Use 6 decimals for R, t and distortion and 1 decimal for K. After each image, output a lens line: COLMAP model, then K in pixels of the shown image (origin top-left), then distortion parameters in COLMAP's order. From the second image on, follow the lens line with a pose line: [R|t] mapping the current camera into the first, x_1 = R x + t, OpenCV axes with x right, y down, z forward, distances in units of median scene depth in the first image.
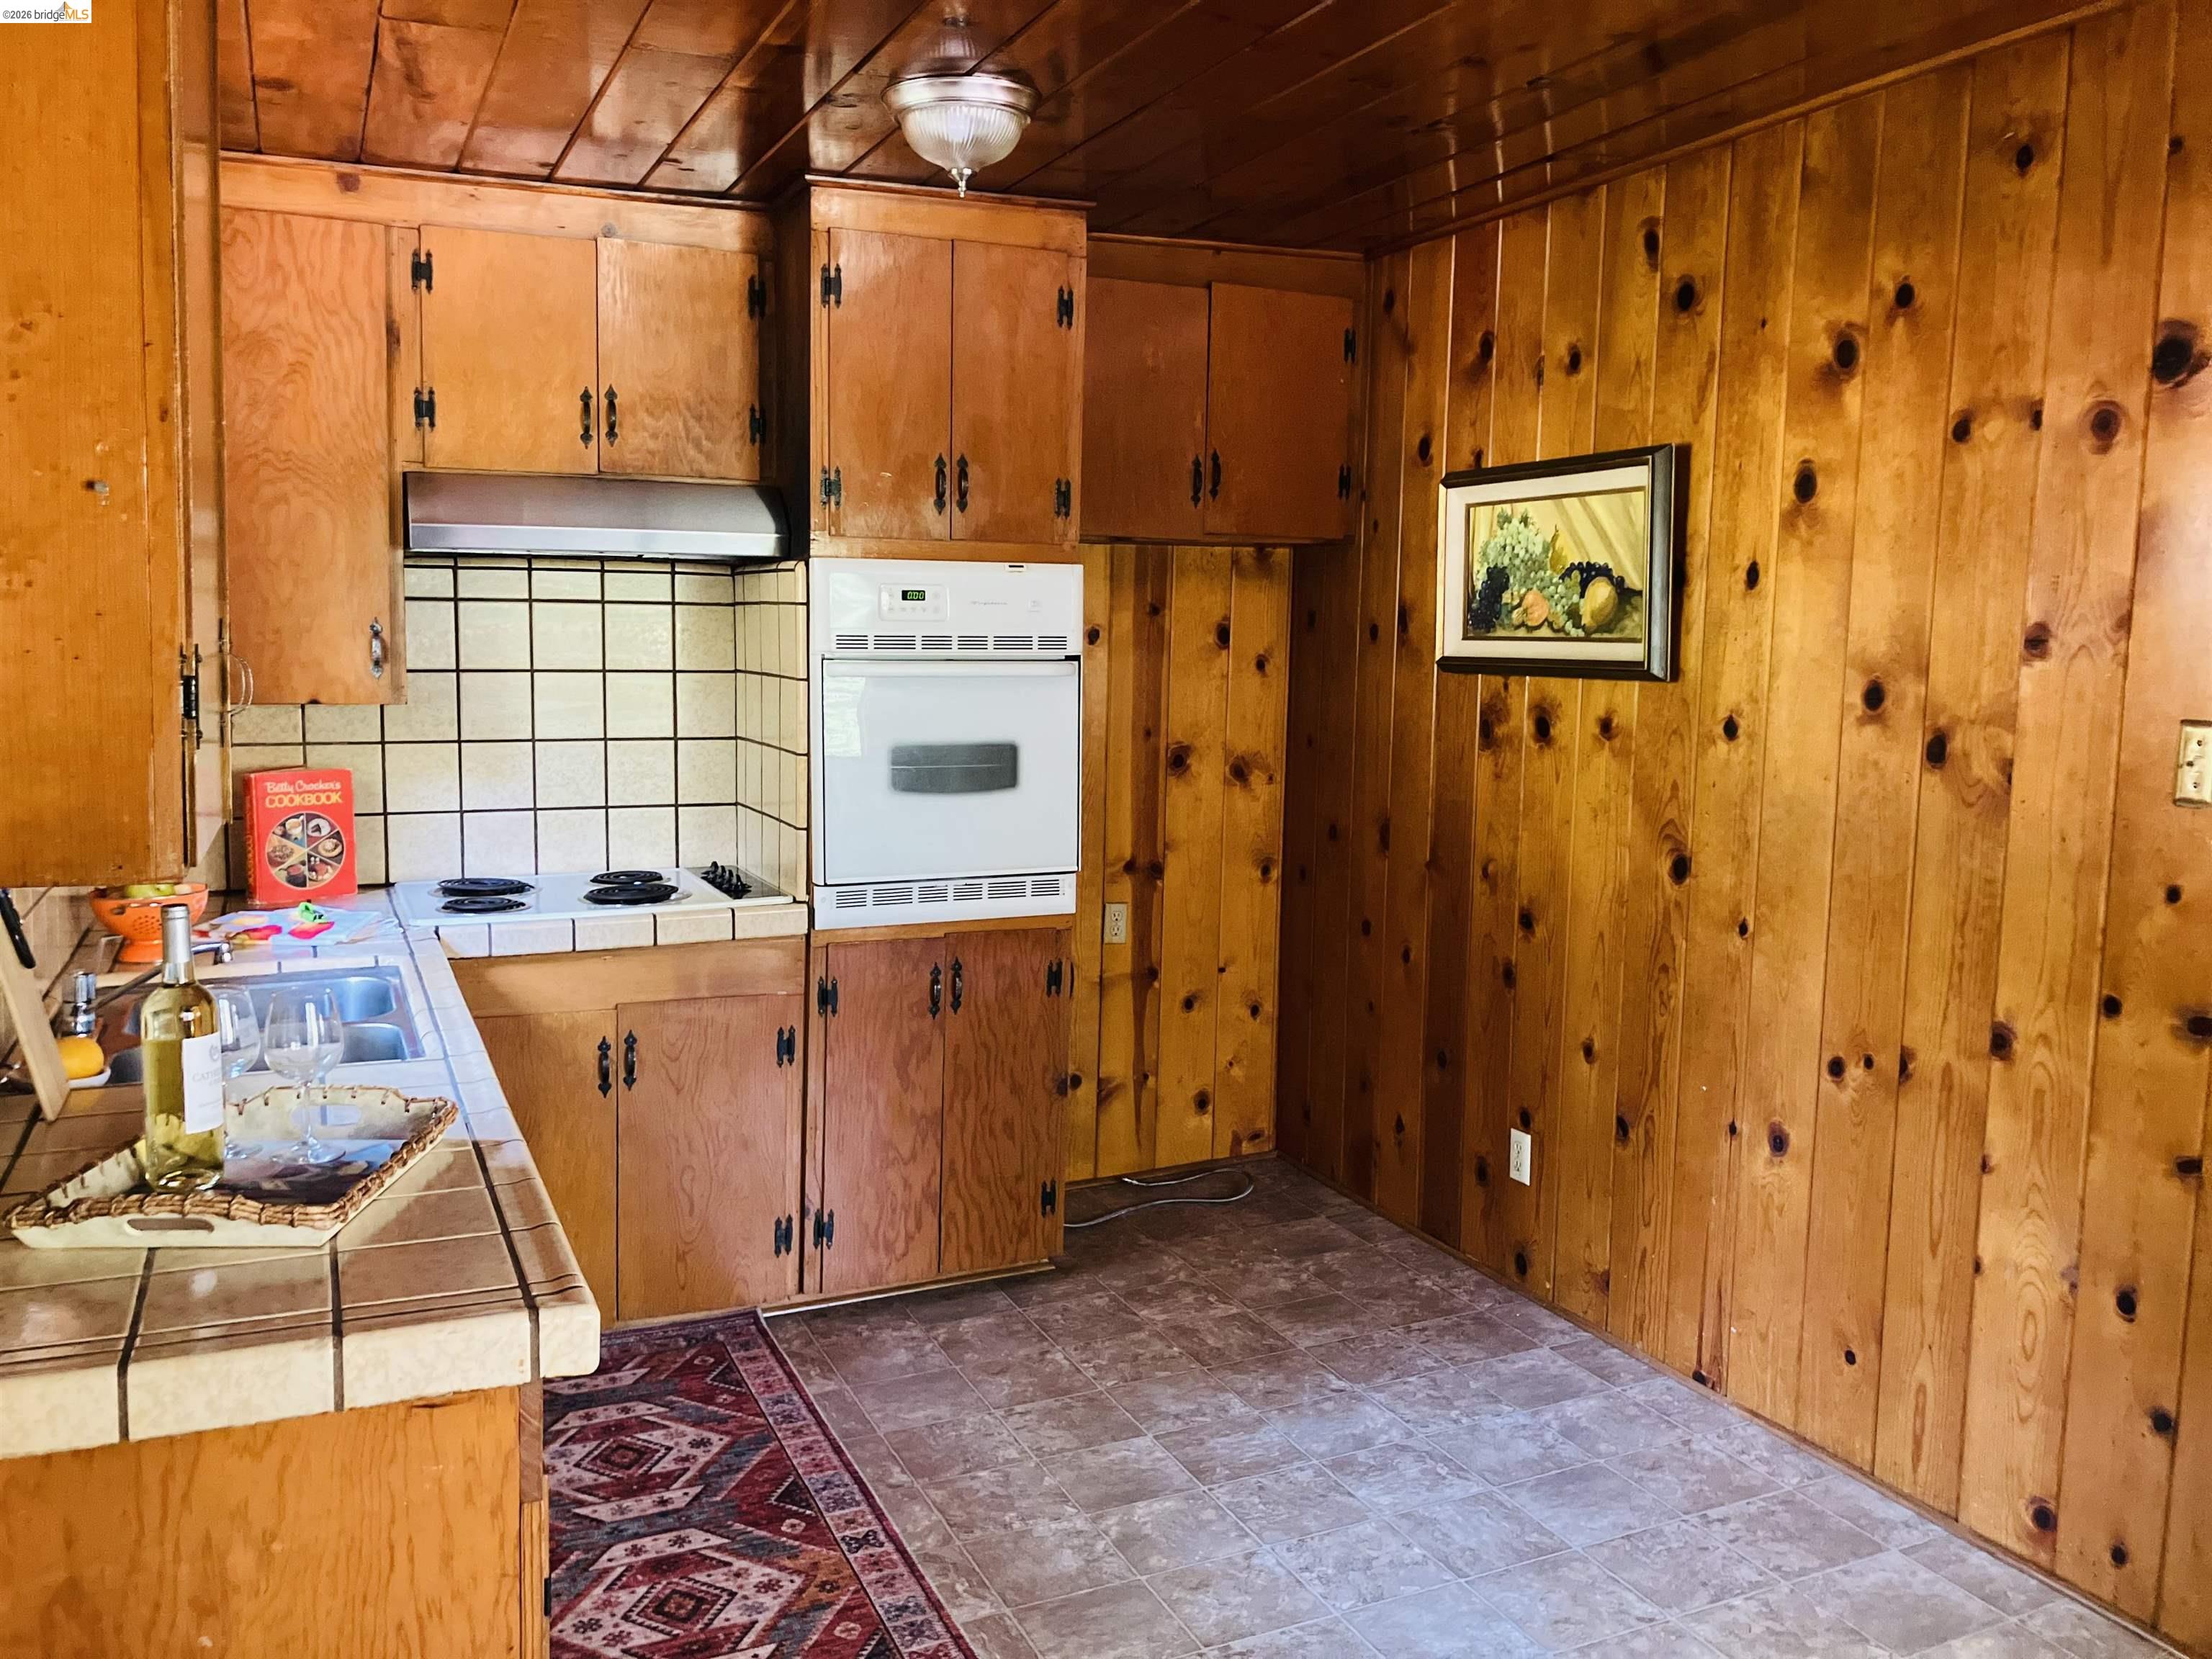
lens RADIAL K [[1831.4, 0, 1121.6], [0, 1831.4, 828.6], [0, 0, 1]] dist [0.046725, -0.061073]
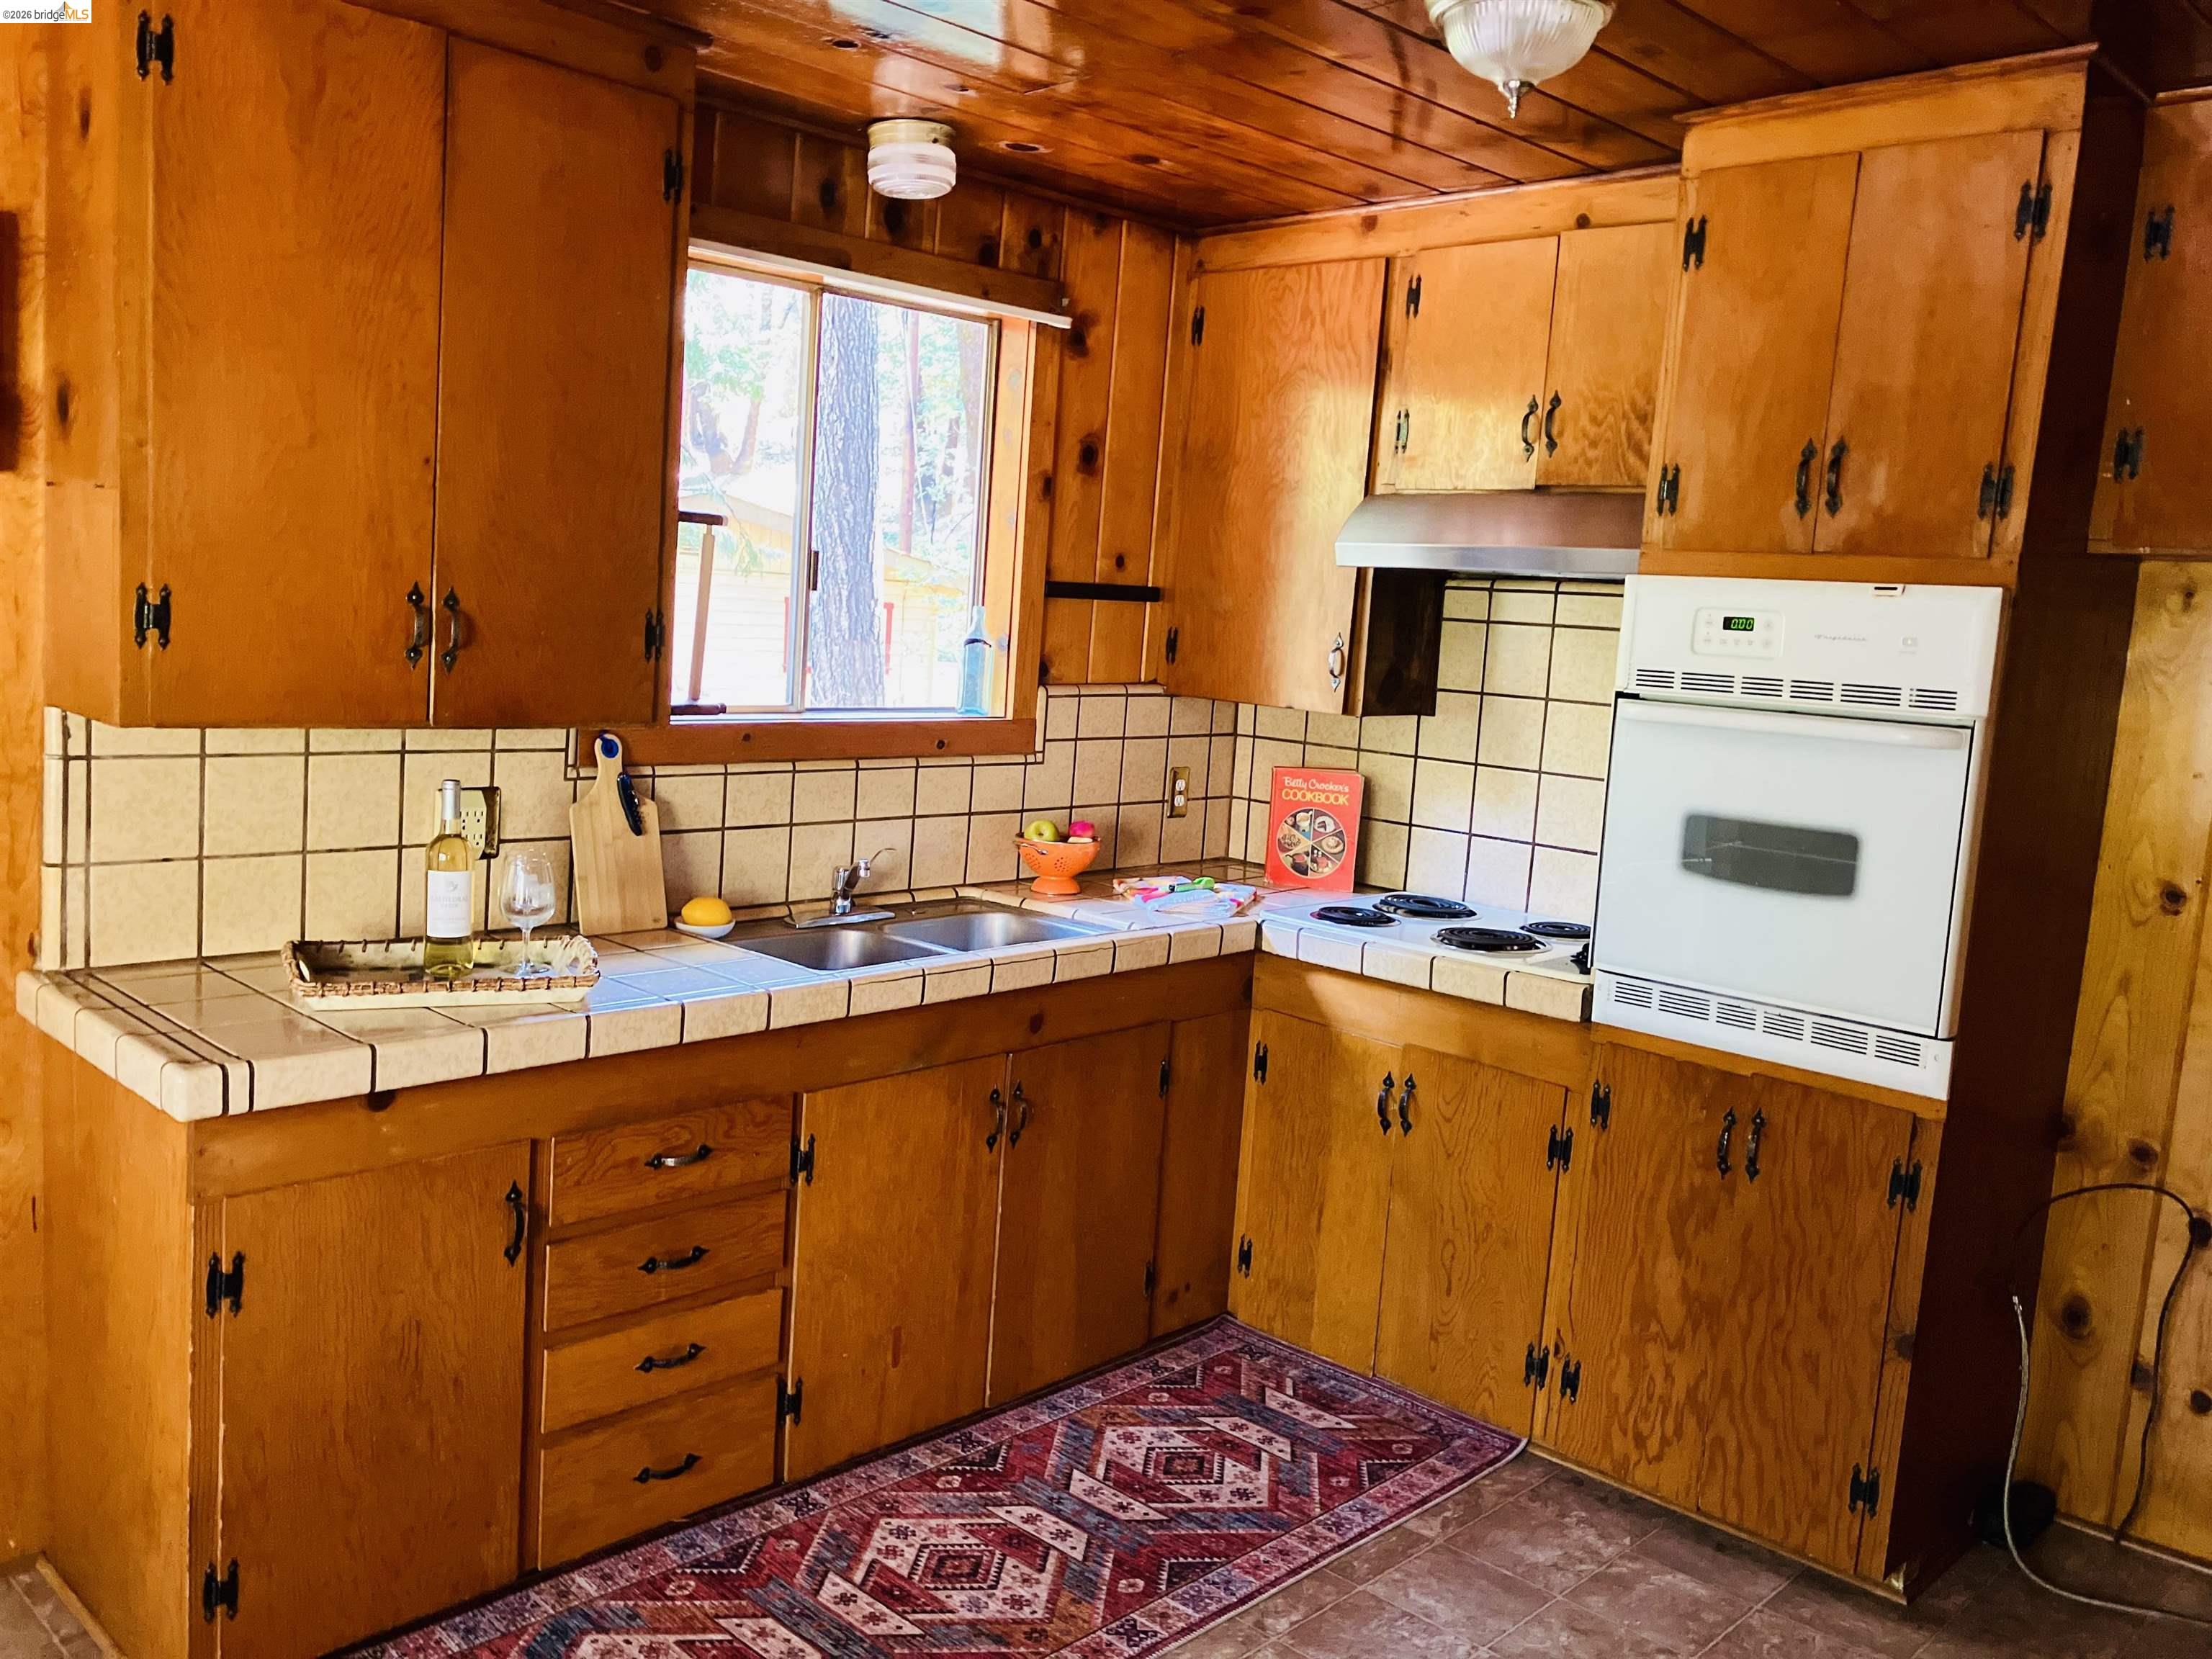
lens RADIAL K [[1831.4, 0, 1098.0], [0, 1831.4, 825.5], [0, 0, 1]] dist [0.046725, -0.061073]
pose [[0.362744, 0.126596, -0.923250, 0.515553], [-0.164520, 0.983868, 0.070269, -0.054060], [0.917252, 0.126403, 0.377719, 0.471580]]
